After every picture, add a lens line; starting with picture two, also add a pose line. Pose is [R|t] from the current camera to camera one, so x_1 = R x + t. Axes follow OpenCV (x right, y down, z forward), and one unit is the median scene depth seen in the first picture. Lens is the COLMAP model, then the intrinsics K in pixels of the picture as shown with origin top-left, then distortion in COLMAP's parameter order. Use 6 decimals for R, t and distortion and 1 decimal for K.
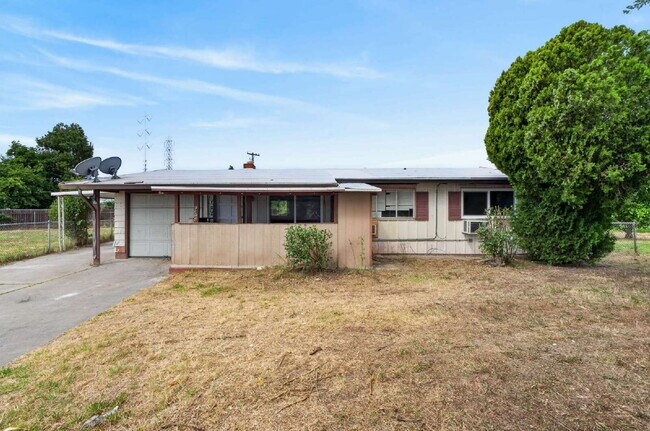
lens RADIAL K [[291.2, 0, 322.3], [0, 291.2, 211.5], [0, 0, 1]] dist [0.000331, 0.000084]
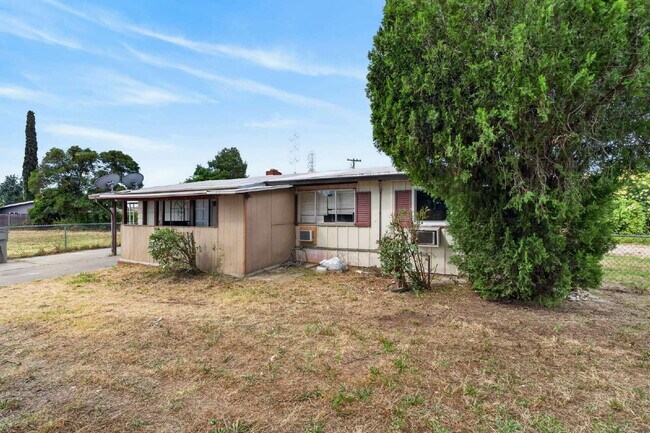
lens RADIAL K [[291.2, 0, 322.3], [0, 291.2, 212.5], [0, 0, 1]] dist [0.000331, 0.000084]
pose [[0.894321, -0.003398, -0.447414, 0.792057], [-0.002102, 0.999928, -0.011796, 0.000643], [0.447422, 0.011490, 0.894249, 0.272043]]
